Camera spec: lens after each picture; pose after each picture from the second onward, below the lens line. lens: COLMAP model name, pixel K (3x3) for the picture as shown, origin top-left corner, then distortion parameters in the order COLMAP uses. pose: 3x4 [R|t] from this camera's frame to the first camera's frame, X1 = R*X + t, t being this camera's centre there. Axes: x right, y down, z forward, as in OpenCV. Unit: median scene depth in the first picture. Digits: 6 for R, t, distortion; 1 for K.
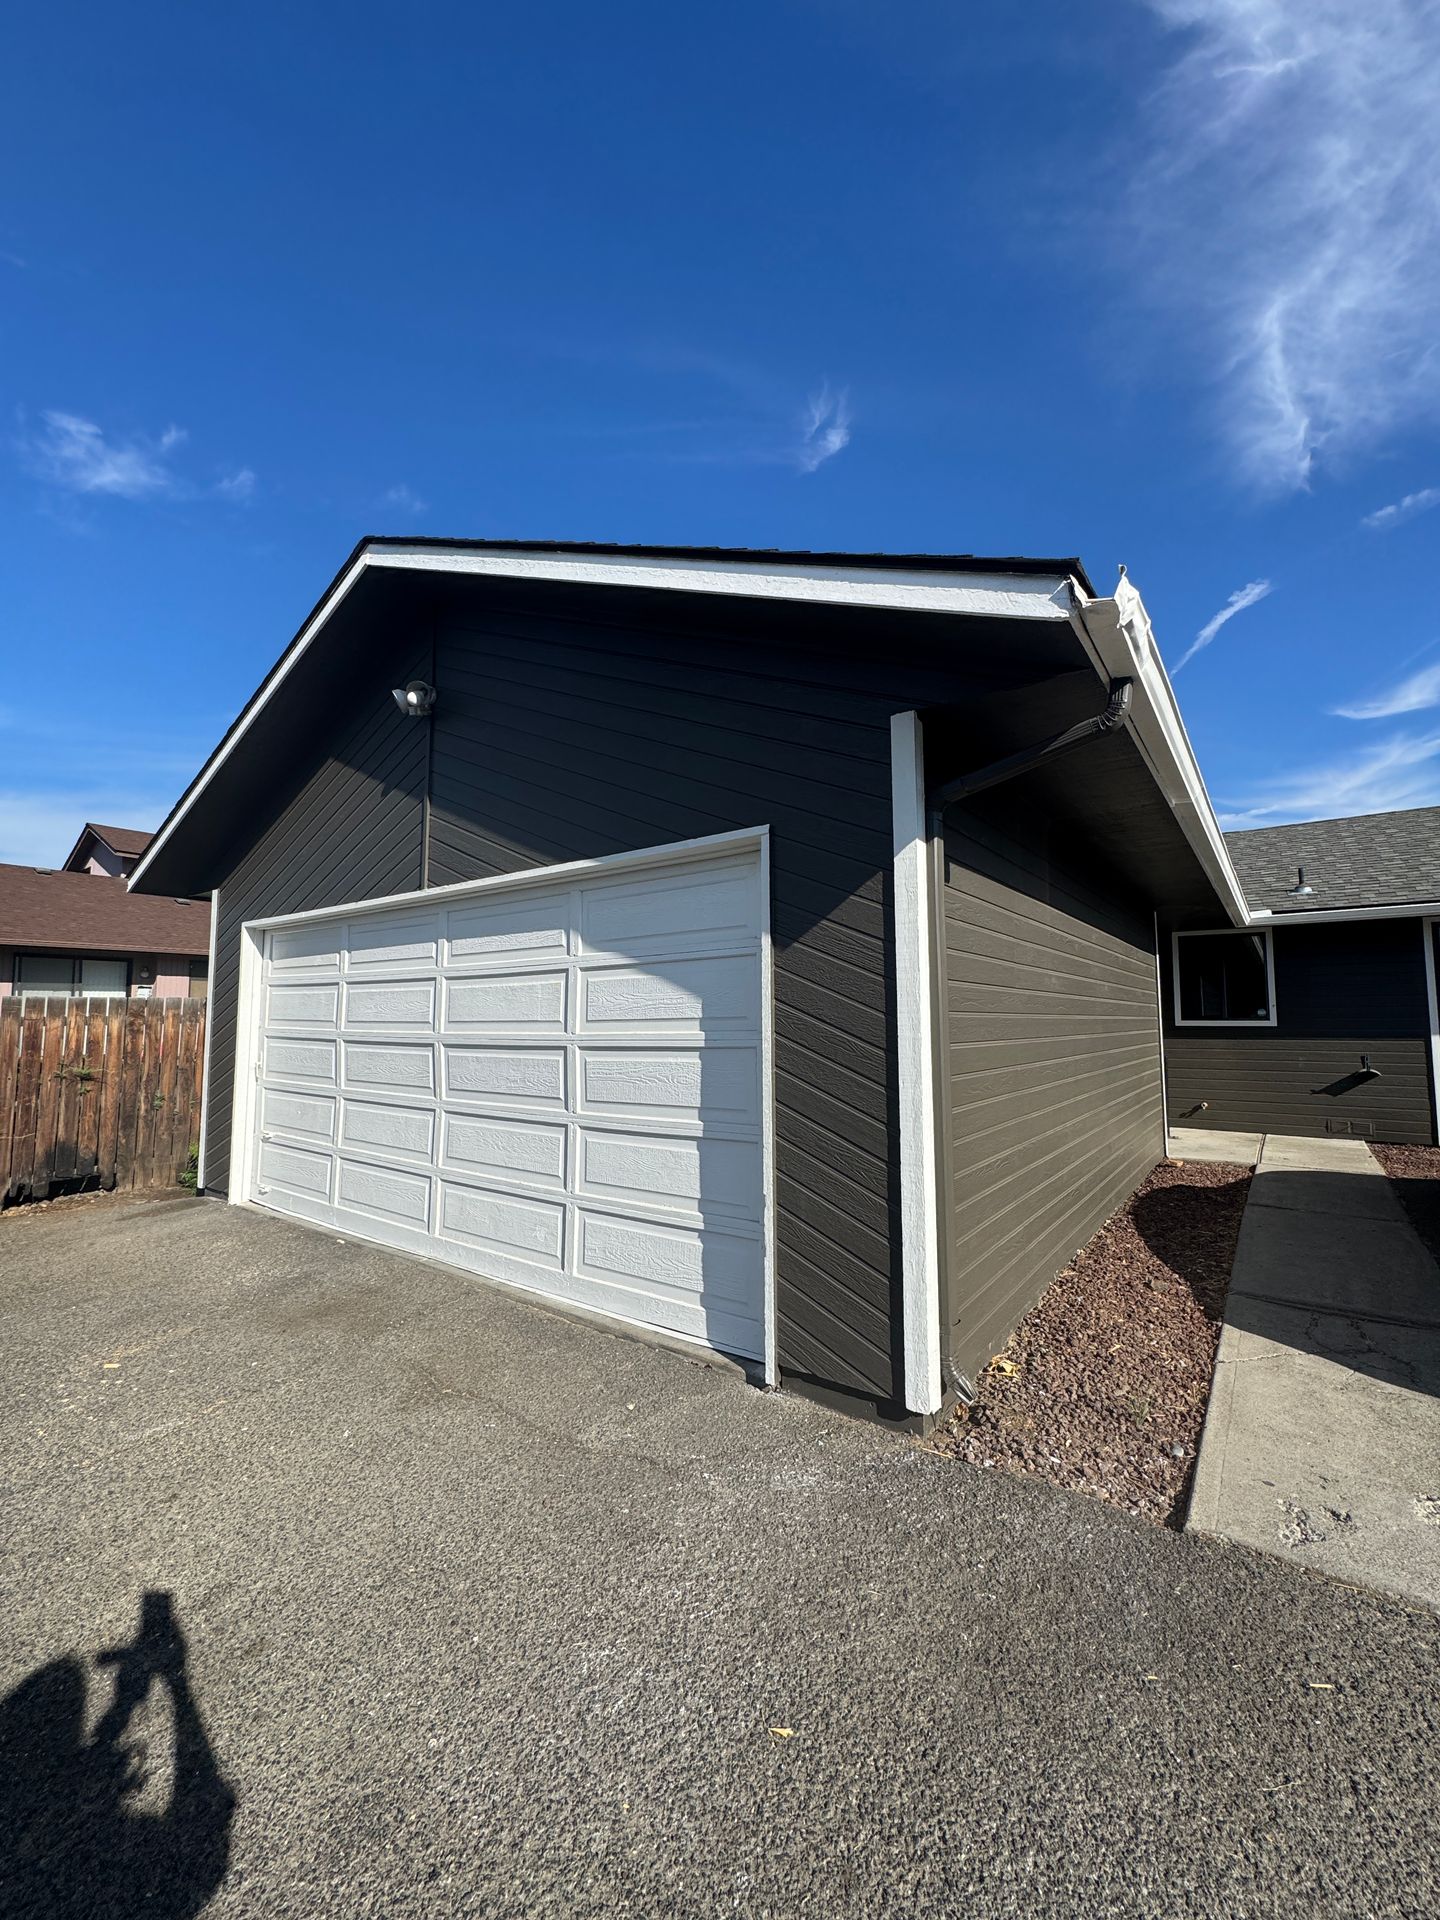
lens RADIAL K [[761.7, 0, 720.0], [0, 761.7, 960.0], [0, 0, 1]] dist [0.000800, 0.000034]
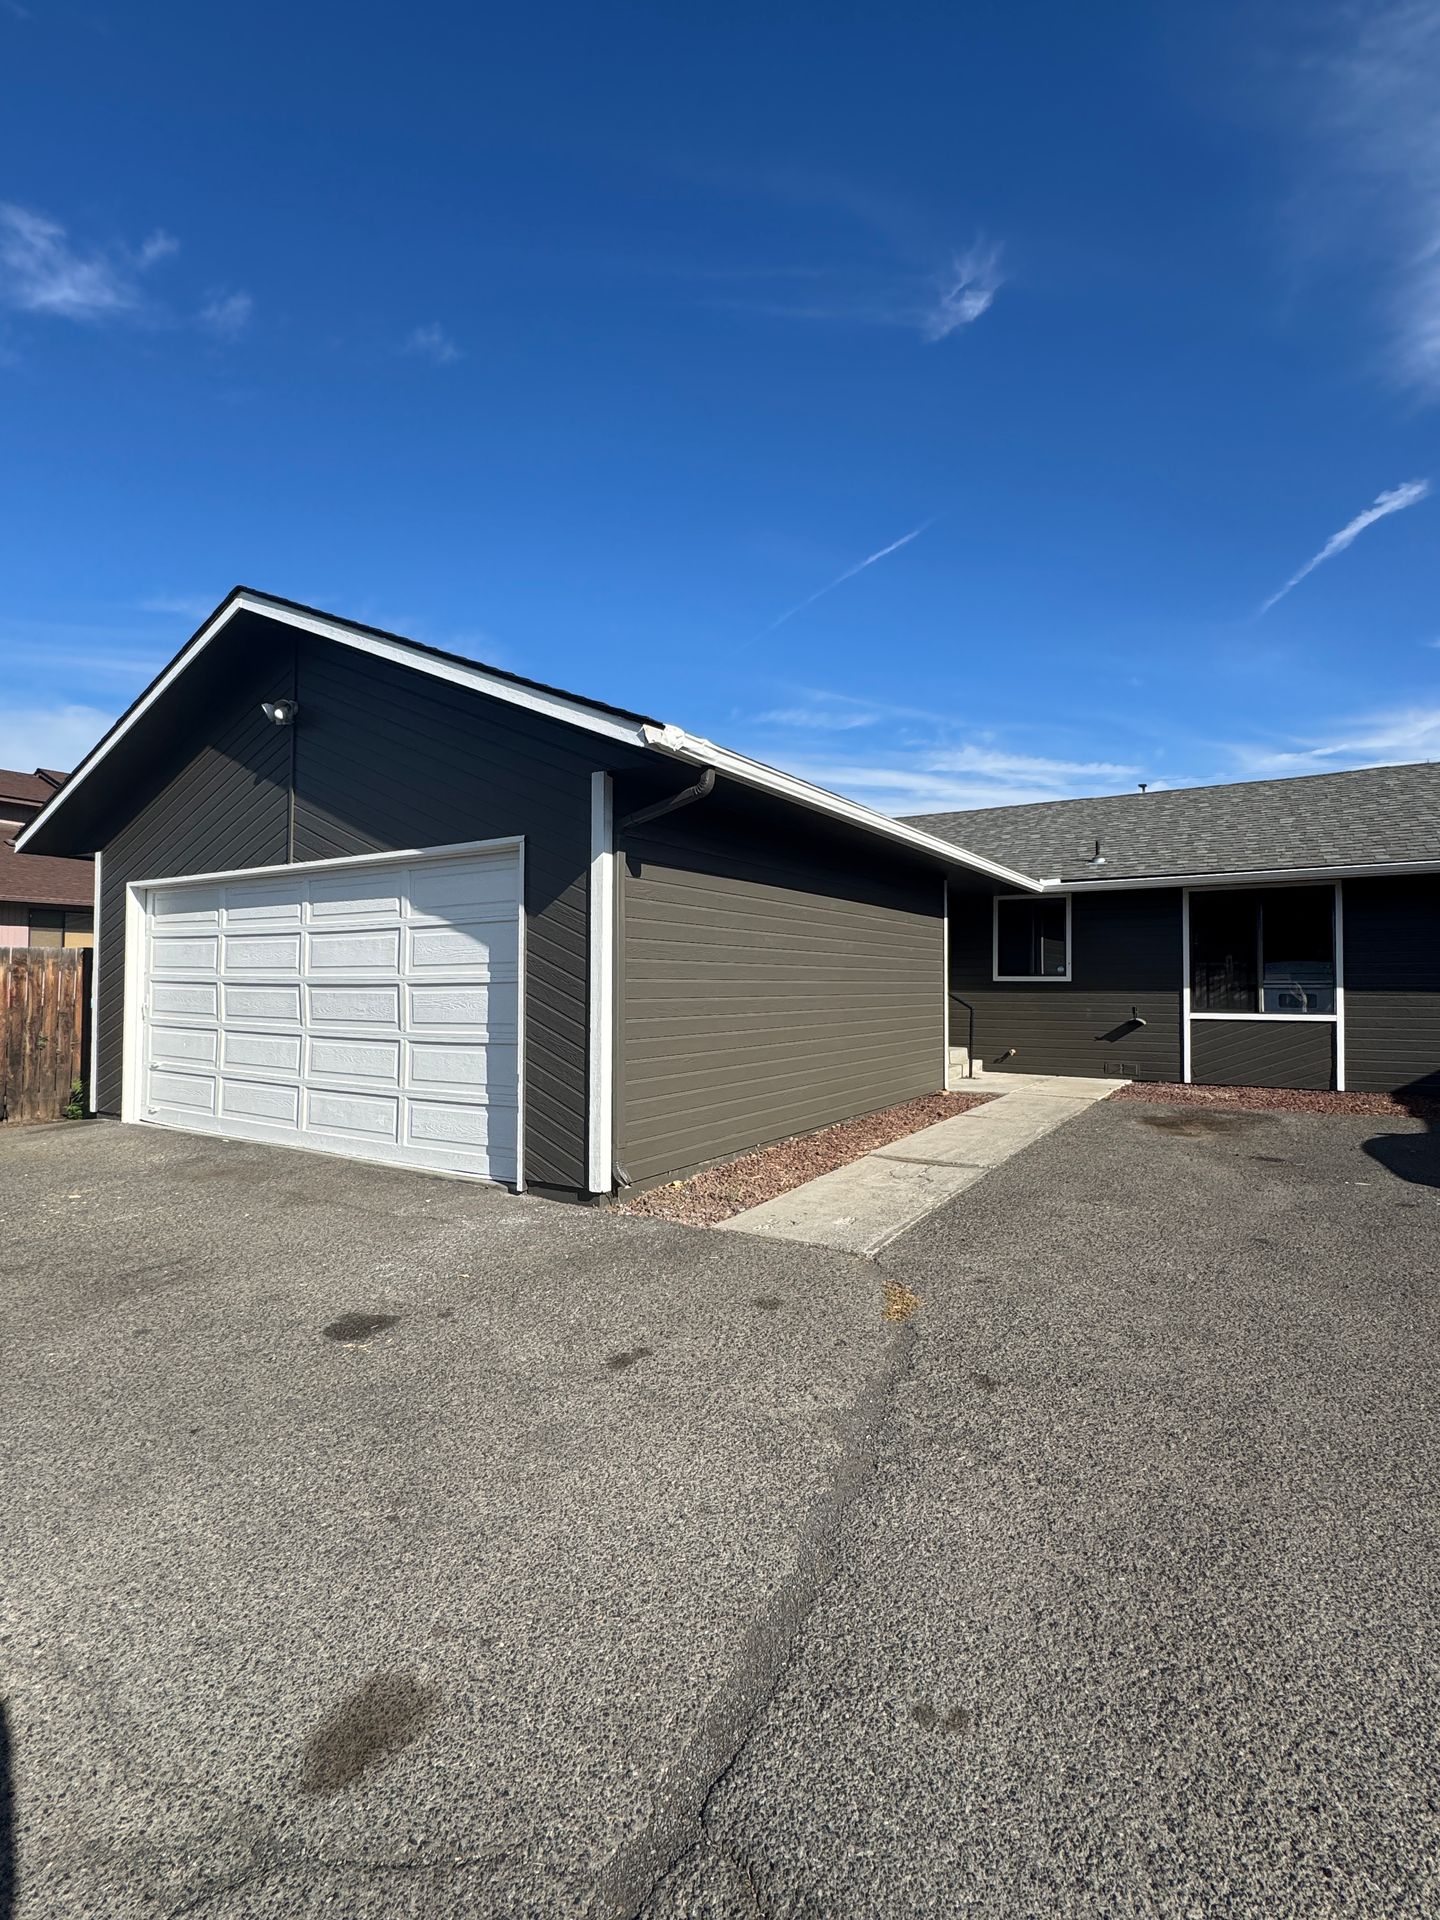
lens RADIAL K [[897.7, 0, 720.0], [0, 897.7, 960.0], [0, 0, 1]] dist [-0.000237, 0.000265]
pose [[0.996991, 0.007462, 0.077155, 0.224838], [-0.011613, 0.998501, 0.053487, -0.020711], [-0.076640, -0.054222, 0.995583, -0.587886]]
